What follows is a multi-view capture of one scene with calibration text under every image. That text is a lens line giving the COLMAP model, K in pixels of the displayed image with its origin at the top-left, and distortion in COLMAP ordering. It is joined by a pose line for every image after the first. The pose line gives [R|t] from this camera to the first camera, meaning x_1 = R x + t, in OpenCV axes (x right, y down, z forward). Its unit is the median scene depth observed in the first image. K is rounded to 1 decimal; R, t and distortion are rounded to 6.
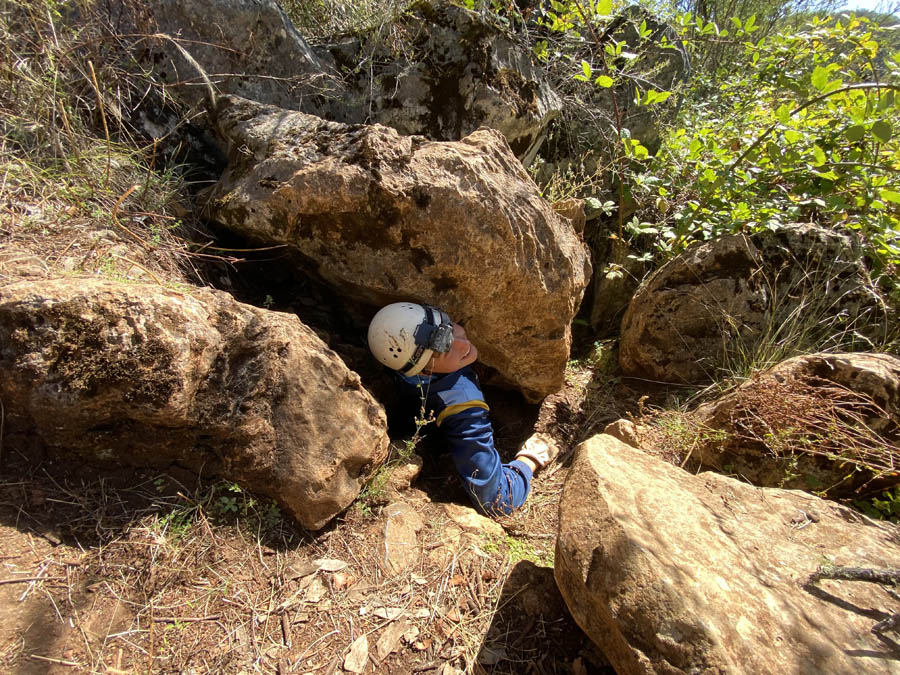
lens RADIAL K [[359.2, 0, 444.7], [0, 359.2, 331.4], [0, 0, 1]] dist [-0.010857, -0.007745]
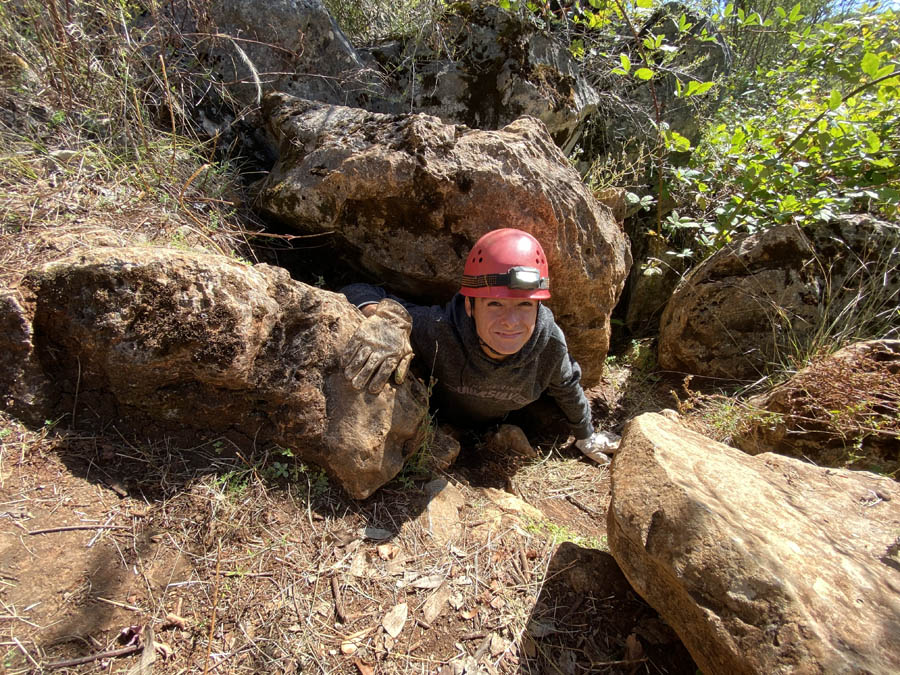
lens RADIAL K [[359.2, 0, 442.5], [0, 359.2, 336.2], [0, 0, 1]] dist [-0.010857, -0.007745]
pose [[0.997636, 0.011230, -0.067795, -0.057228], [-0.012668, 0.999703, -0.020817, 0.091803], [0.067541, 0.021626, 0.997482, -0.012722]]
